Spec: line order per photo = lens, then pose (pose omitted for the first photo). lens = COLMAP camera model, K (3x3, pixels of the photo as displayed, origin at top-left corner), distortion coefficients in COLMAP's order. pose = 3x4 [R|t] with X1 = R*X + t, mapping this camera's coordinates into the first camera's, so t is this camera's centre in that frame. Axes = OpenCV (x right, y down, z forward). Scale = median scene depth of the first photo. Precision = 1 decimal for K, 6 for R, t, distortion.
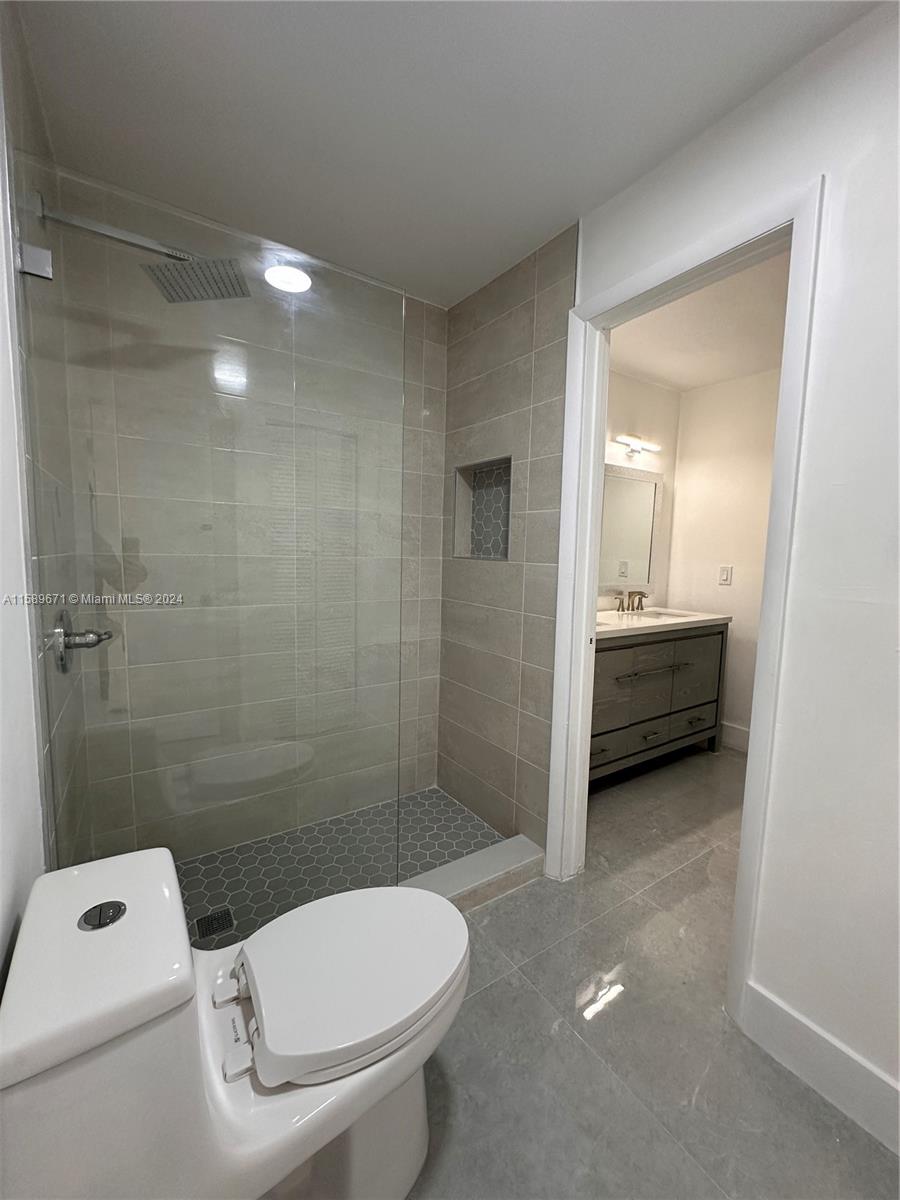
lens RADIAL K [[479.7, 0, 449.7], [0, 479.7, 604.5], [0, 0, 1]] dist [-0.011516, 0.000439]
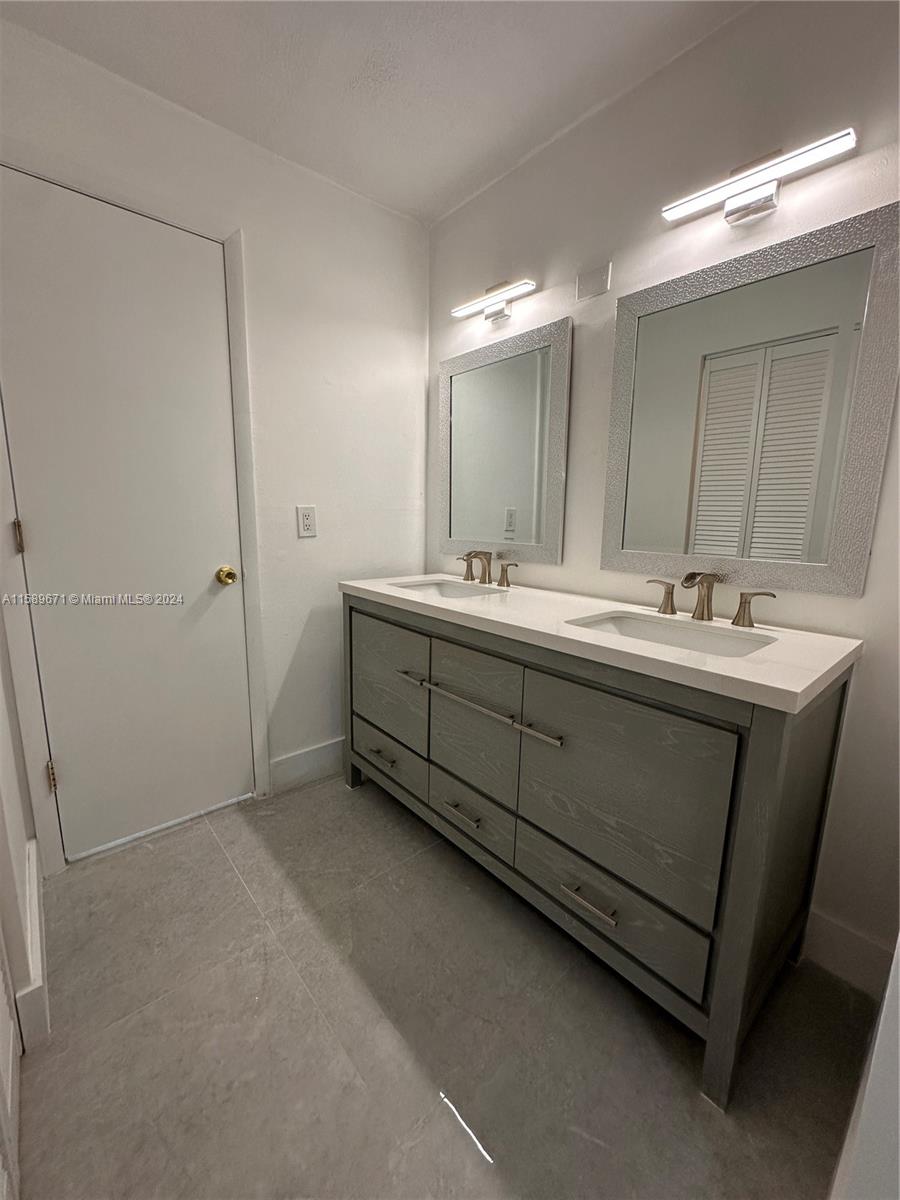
lens RADIAL K [[479.7, 0, 450.1], [0, 479.7, 596.9], [0, 0, 1]] dist [-0.011516, 0.000439]
pose [[0.127279, 0.145183, -0.981184, 0.938284], [-0.118049, 0.984416, 0.130347, -0.042858], [0.984817, 0.099238, 0.142434, 0.890811]]
